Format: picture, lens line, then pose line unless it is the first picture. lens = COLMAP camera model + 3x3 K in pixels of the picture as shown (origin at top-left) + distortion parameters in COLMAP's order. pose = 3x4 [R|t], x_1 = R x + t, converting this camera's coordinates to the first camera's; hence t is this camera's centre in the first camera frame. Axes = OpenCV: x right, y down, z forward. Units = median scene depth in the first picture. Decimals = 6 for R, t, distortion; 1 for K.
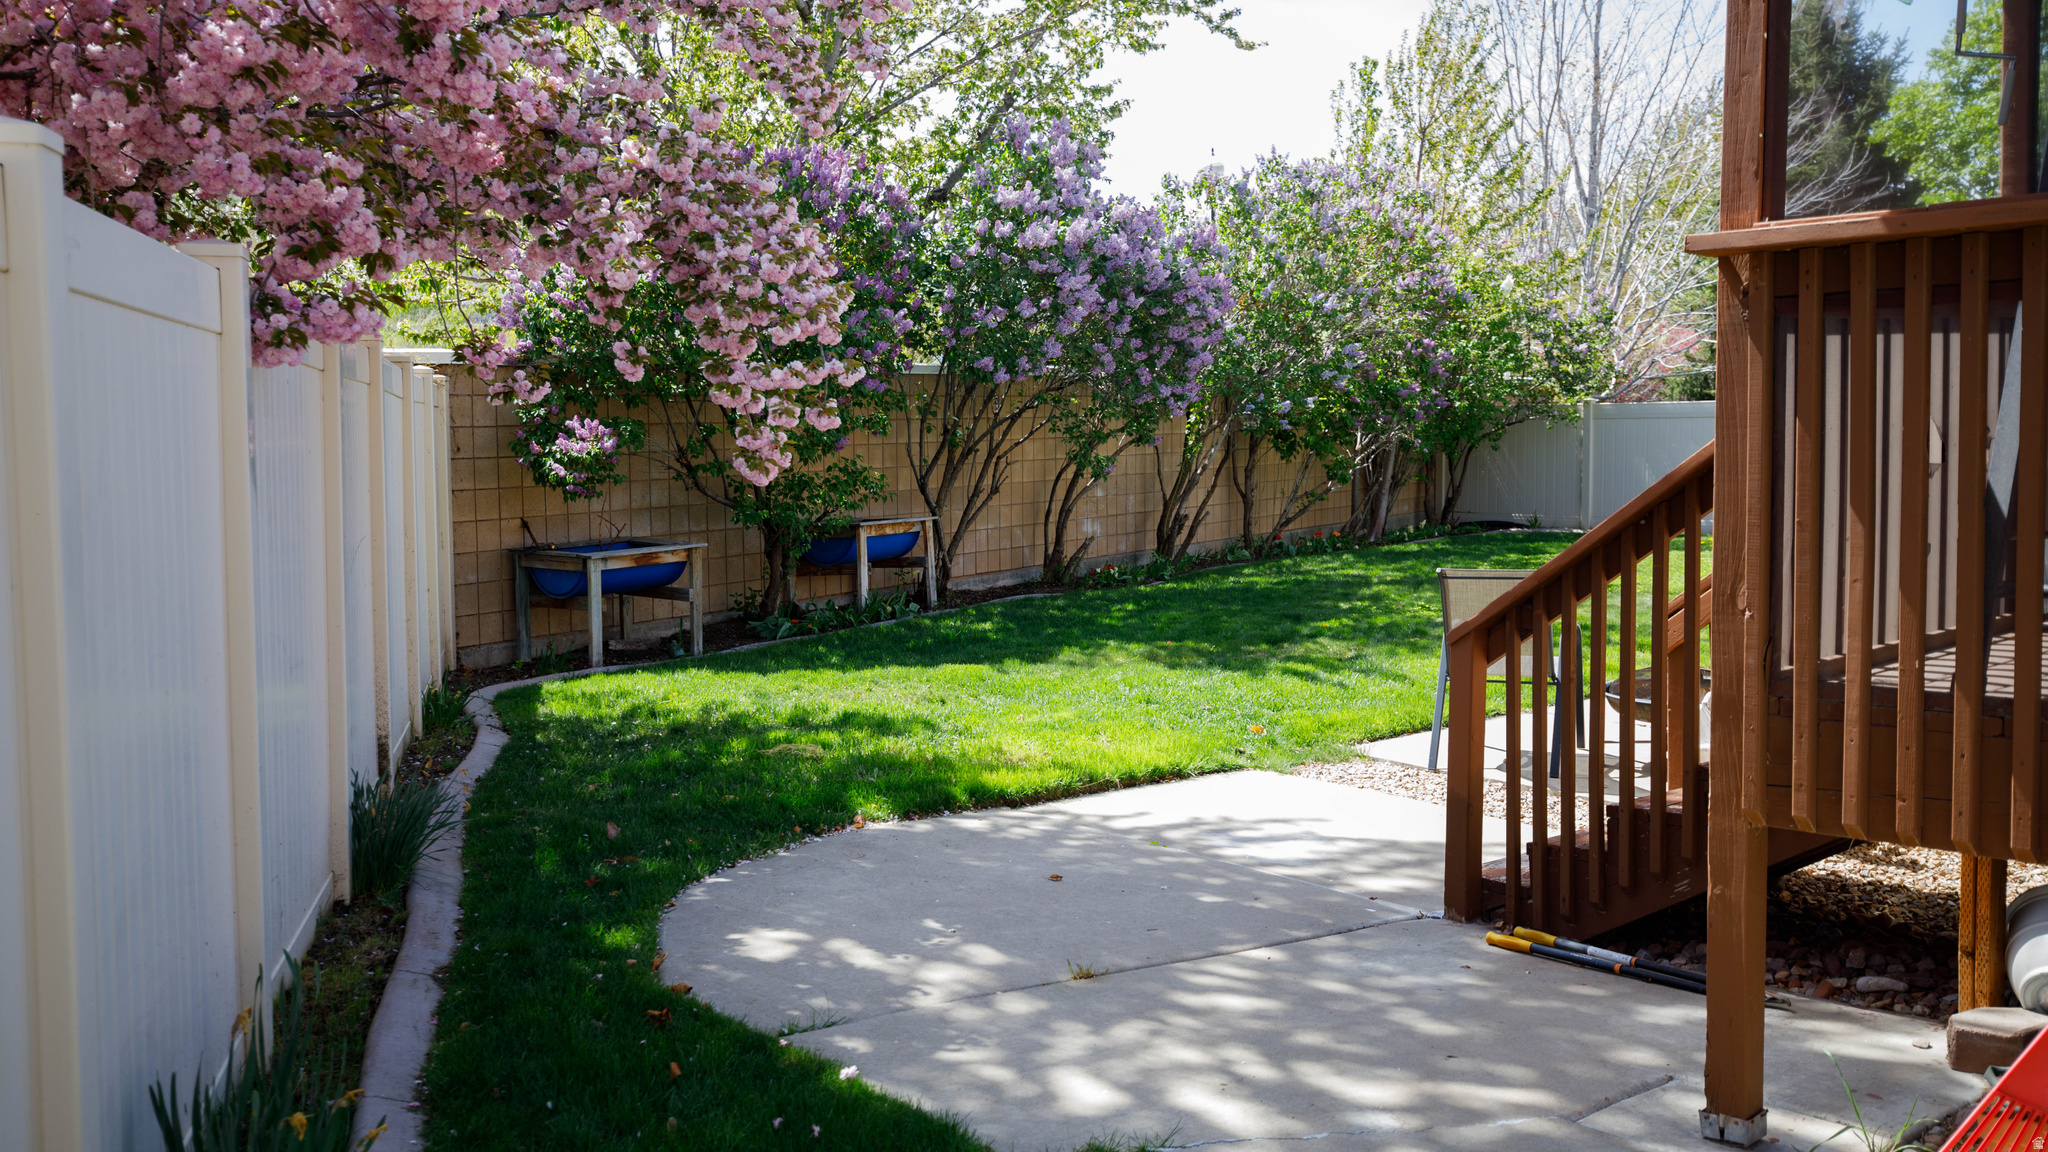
lens RADIAL K [[1918.1, 0, 1024.0], [0, 1918.1, 576.0], [0, 0, 1]] dist [0.006731, 0.005606]
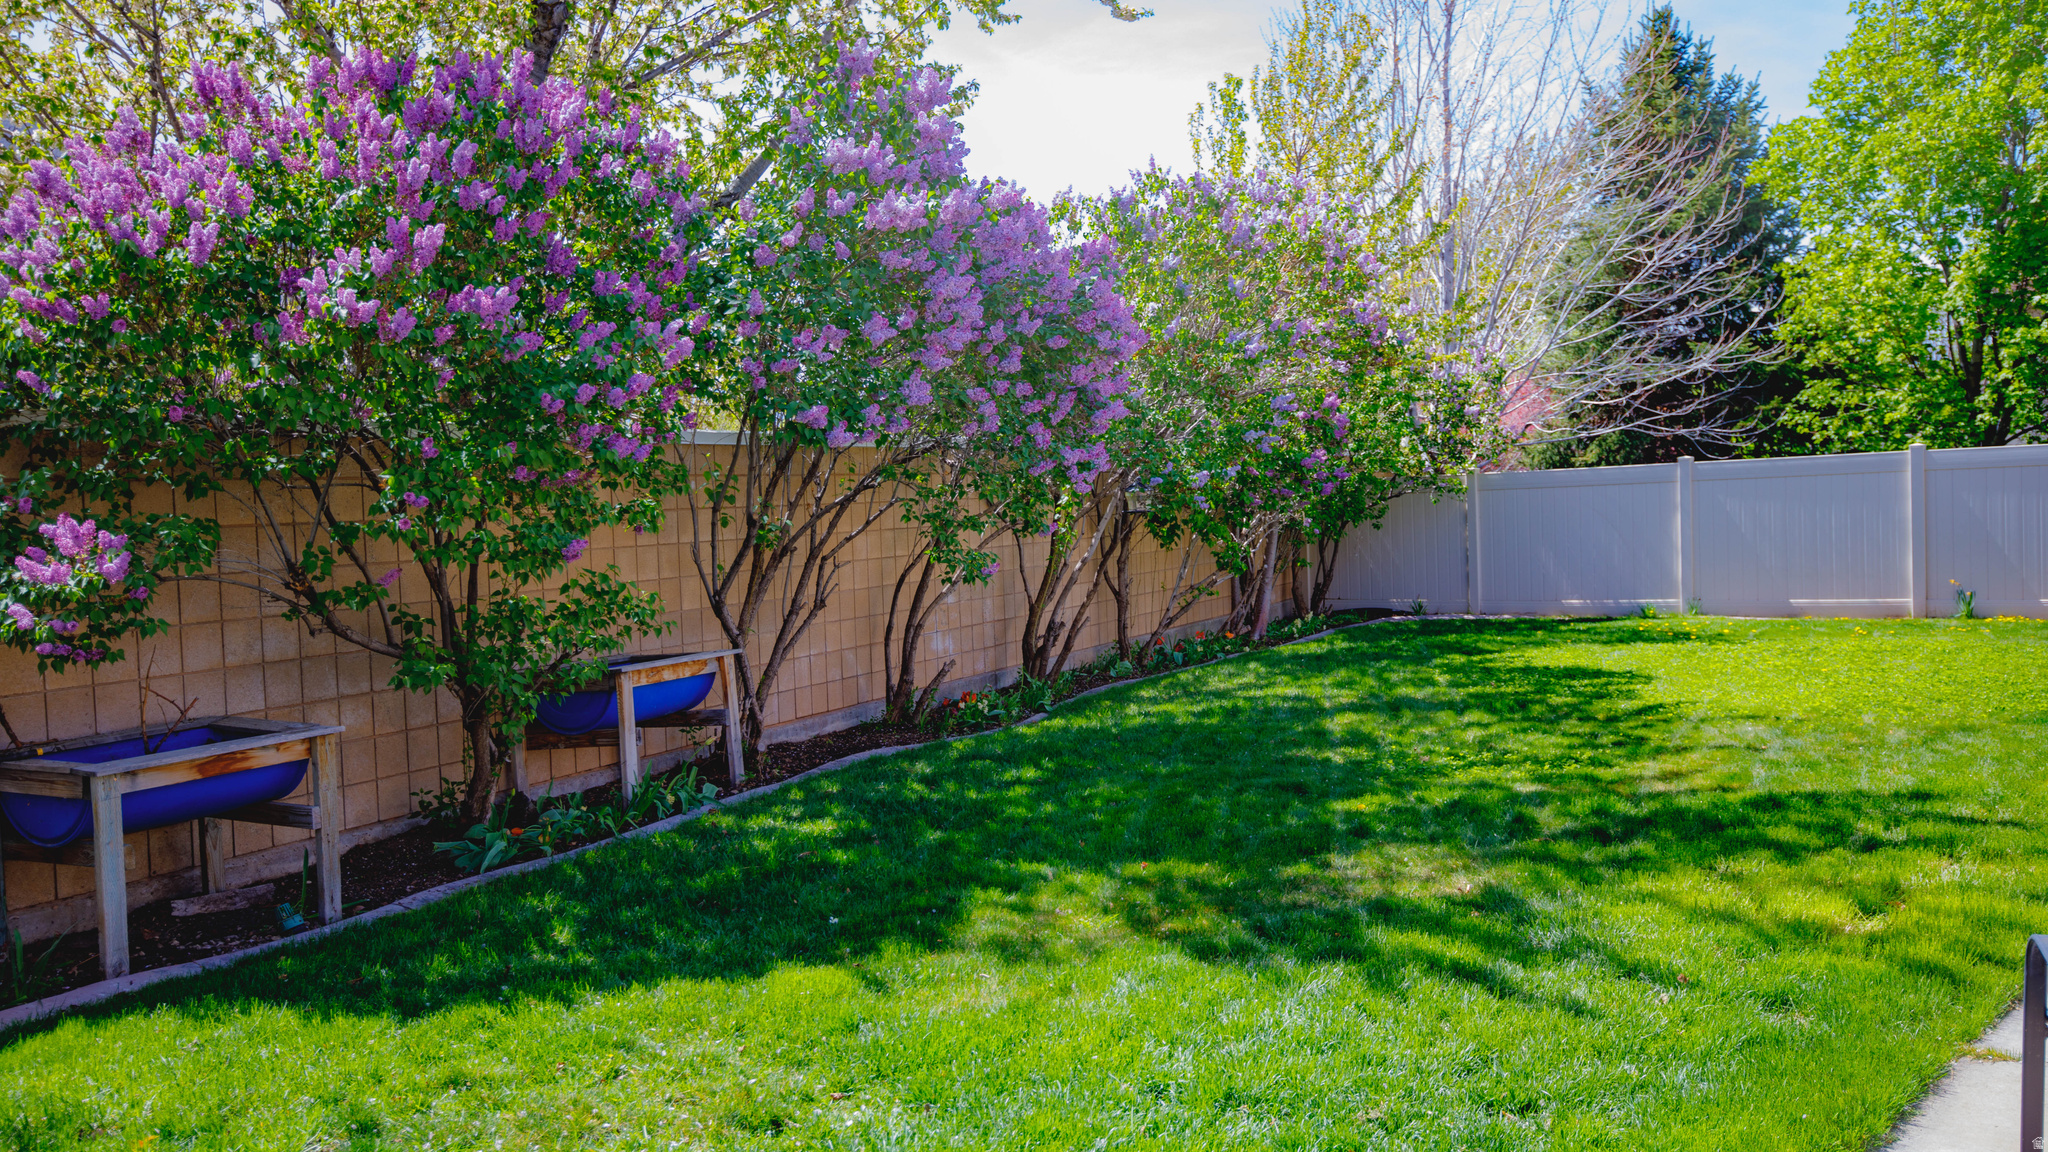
lens RADIAL K [[1652.4, 0, 1024.0], [0, 1652.4, 576.0], [0, 0, 1]] dist [0.022978, 0.001098]
pose [[0.990986, -0.031090, 0.130306, -0.020782], [0.036479, 0.998566, -0.039175, -0.029532], [-0.128901, 0.043575, 0.990700, 0.394916]]
